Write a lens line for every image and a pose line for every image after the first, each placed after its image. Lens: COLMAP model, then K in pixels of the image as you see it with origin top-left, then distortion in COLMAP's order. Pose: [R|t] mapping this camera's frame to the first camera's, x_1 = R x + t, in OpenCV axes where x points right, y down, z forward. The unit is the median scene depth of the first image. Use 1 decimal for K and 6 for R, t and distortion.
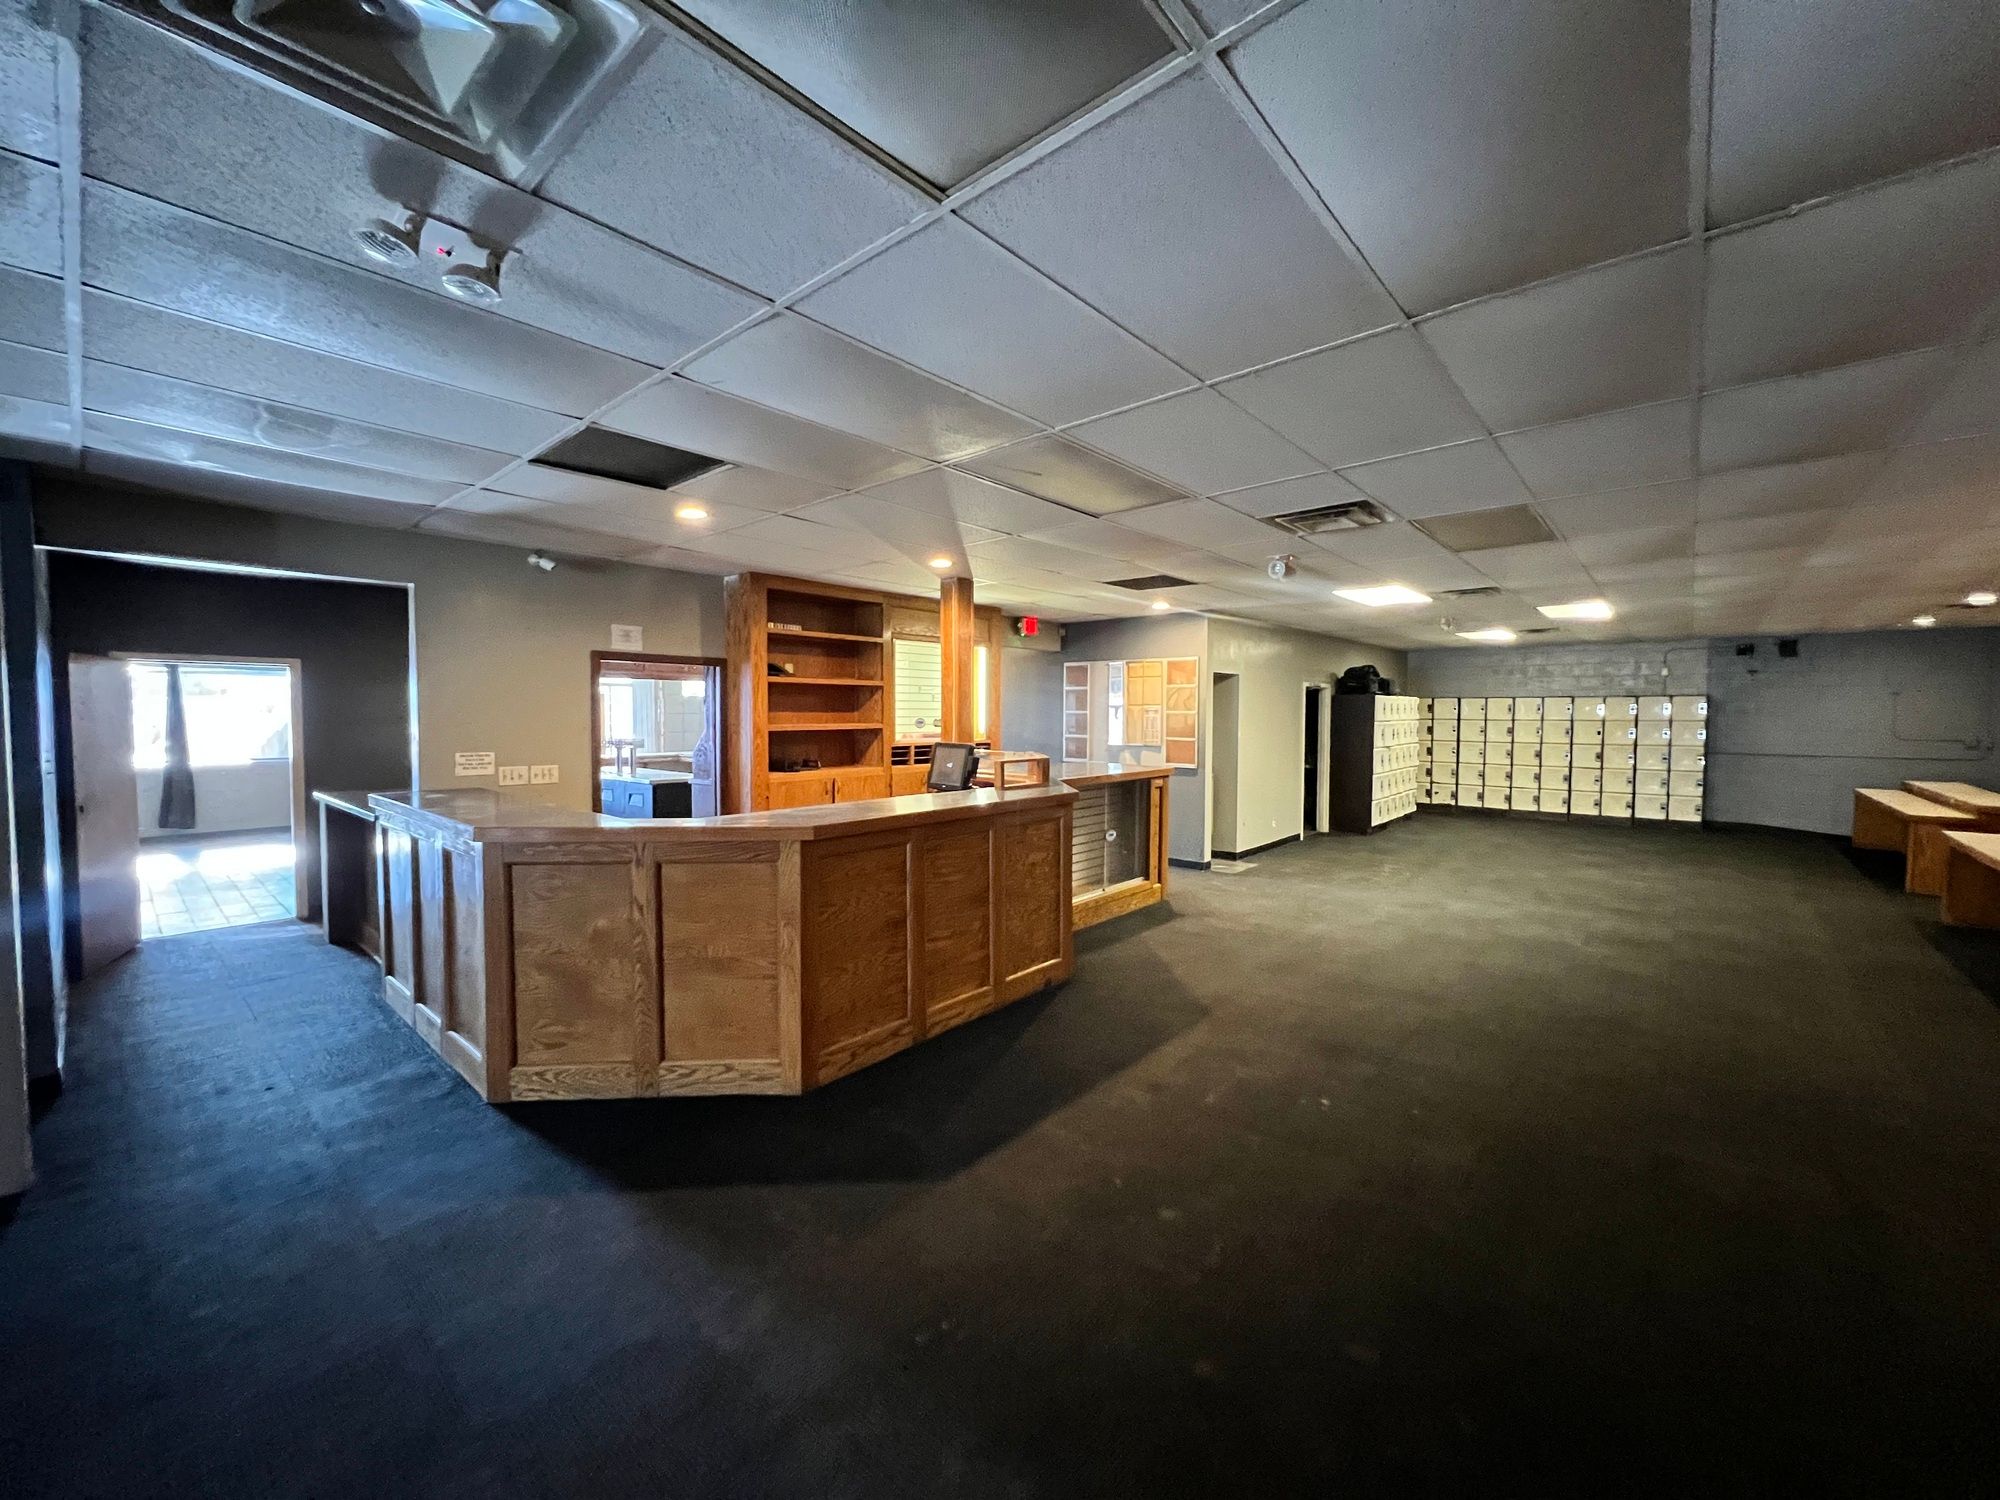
lens RADIAL K [[793.3, 0, 1000.0], [0, 793.3, 750.0], [0, 0, 1]] dist [-0.000389, -0.000036]
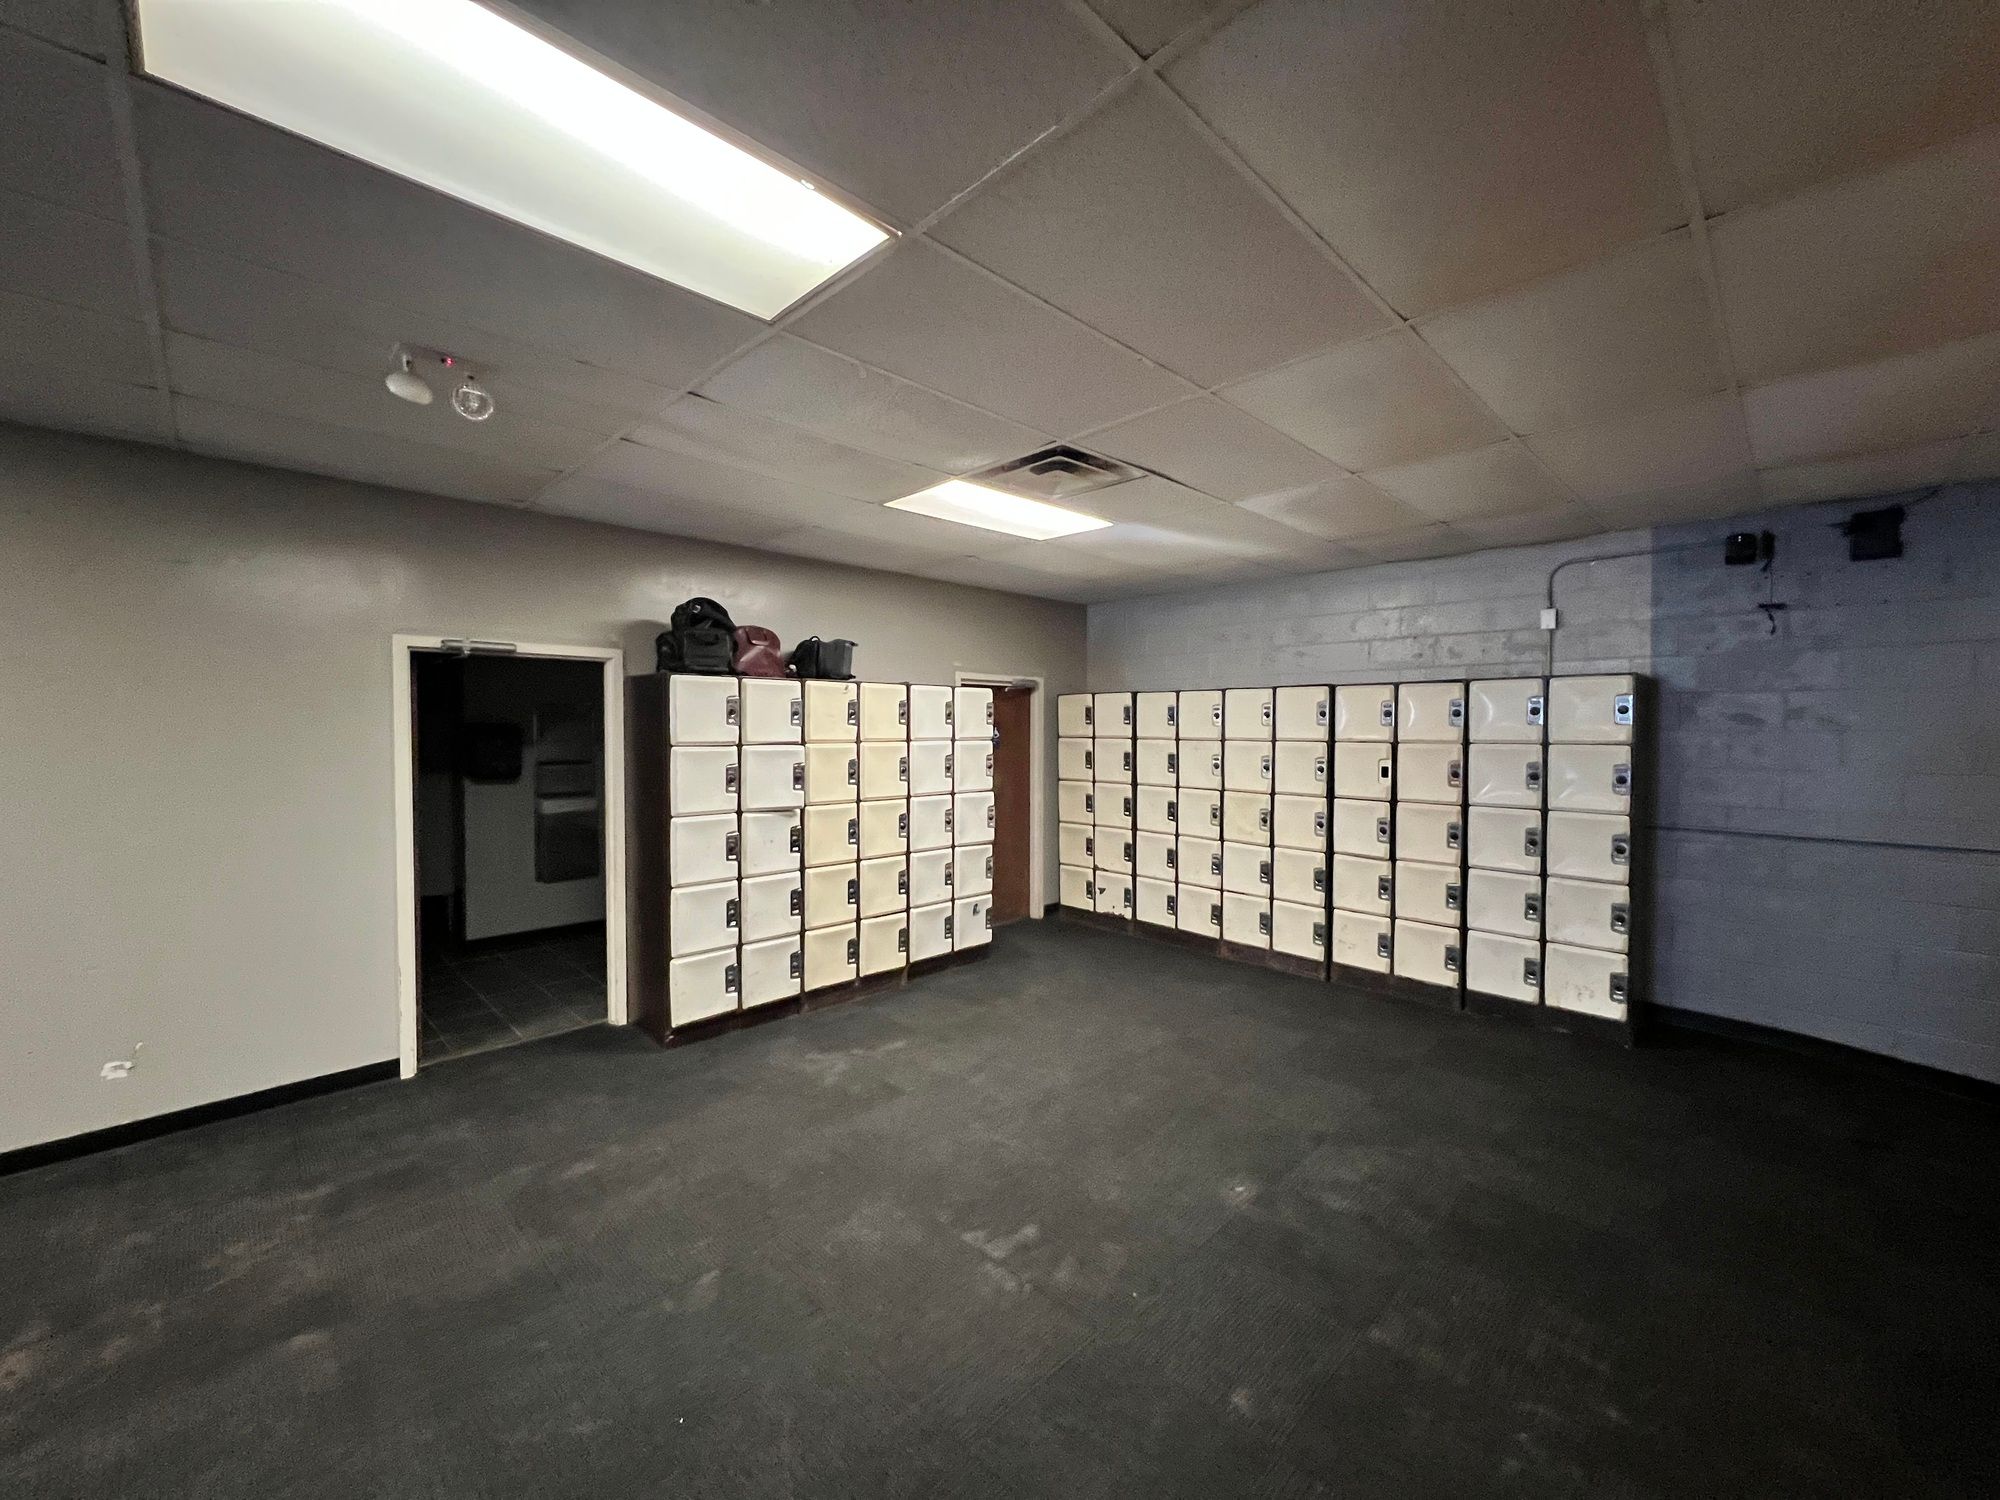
lens RADIAL K [[793.3, 0, 1000.0], [0, 793.3, 750.0], [0, 0, 1]] dist [-0.000389, -0.000036]
pose [[0.997210, 0.001578, -0.074624, 0.594120], [-0.002865, 0.999849, -0.017147, -0.025500], [0.074586, 0.017313, 0.997064, 0.583825]]
